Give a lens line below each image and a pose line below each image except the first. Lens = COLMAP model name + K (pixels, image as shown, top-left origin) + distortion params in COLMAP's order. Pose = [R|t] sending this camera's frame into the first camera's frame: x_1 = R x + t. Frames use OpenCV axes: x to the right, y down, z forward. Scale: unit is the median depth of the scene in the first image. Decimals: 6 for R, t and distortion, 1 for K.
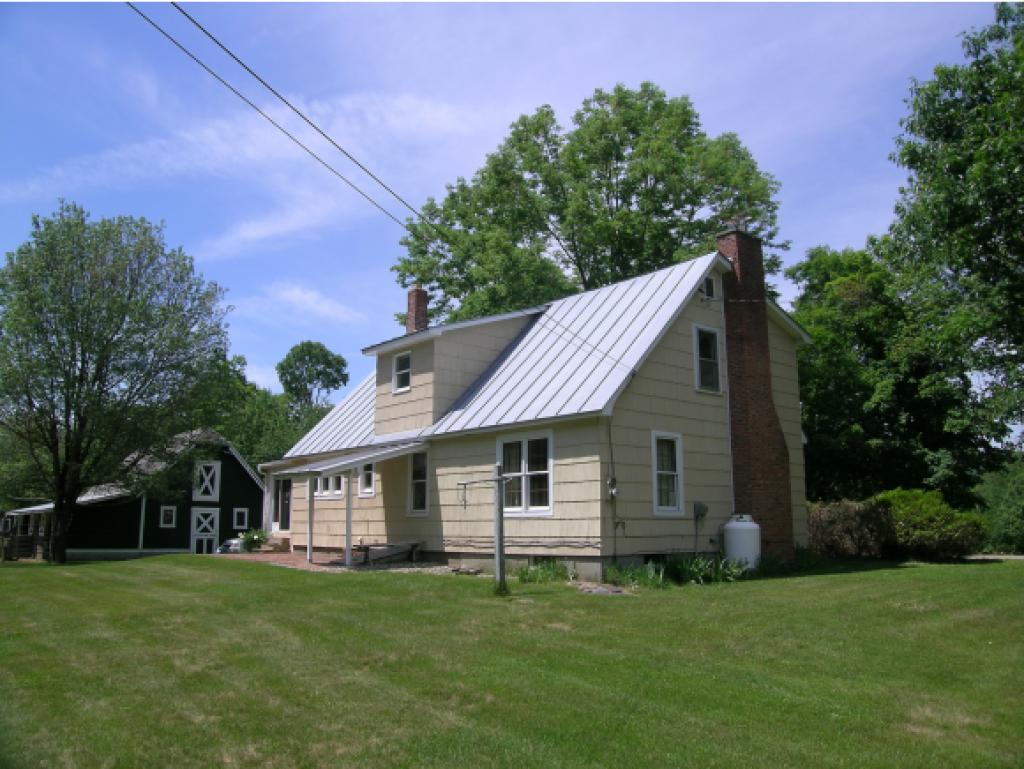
lens RADIAL K [[831.5, 0, 513.4], [0, 831.5, 370.9], [0, 0, 1]] dist [-0.157787, 0.138553]
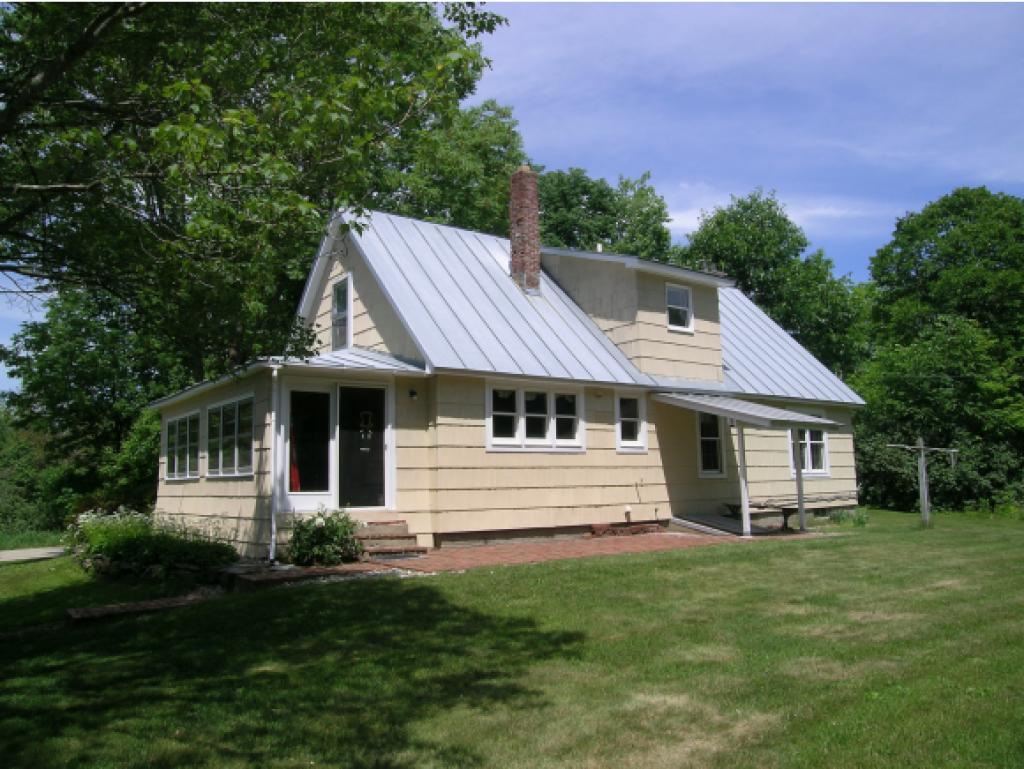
lens RADIAL K [[831.5, 0, 513.4], [0, 831.5, 370.9], [0, 0, 1]] dist [-0.157787, 0.138553]
pose [[0.016194, 0.135535, 0.990640, -1.151896], [-0.172303, 0.976327, -0.130760, 0.244079], [-0.984911, -0.168572, 0.039164, 1.349074]]
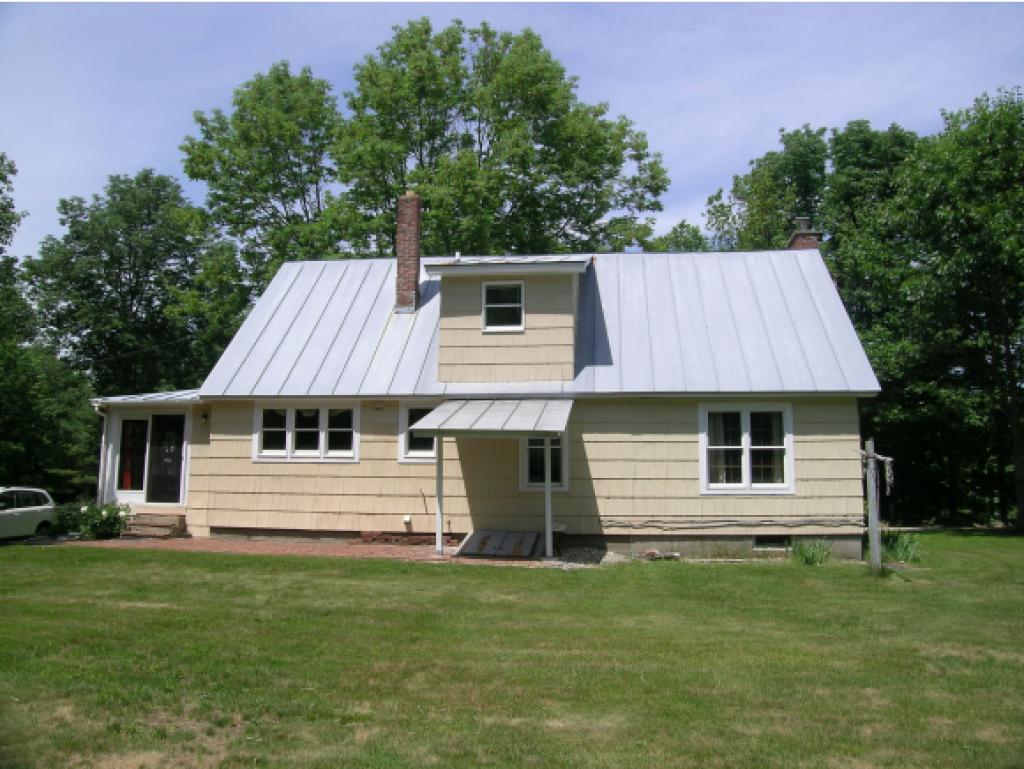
lens RADIAL K [[831.5, 0, 513.4], [0, 831.5, 370.9], [0, 0, 1]] dist [-0.157787, 0.138553]
pose [[0.723690, 0.104427, 0.682179, -0.783521], [-0.137851, 0.990438, -0.005376, 0.077686], [-0.676218, -0.090148, 0.731165, 0.498969]]
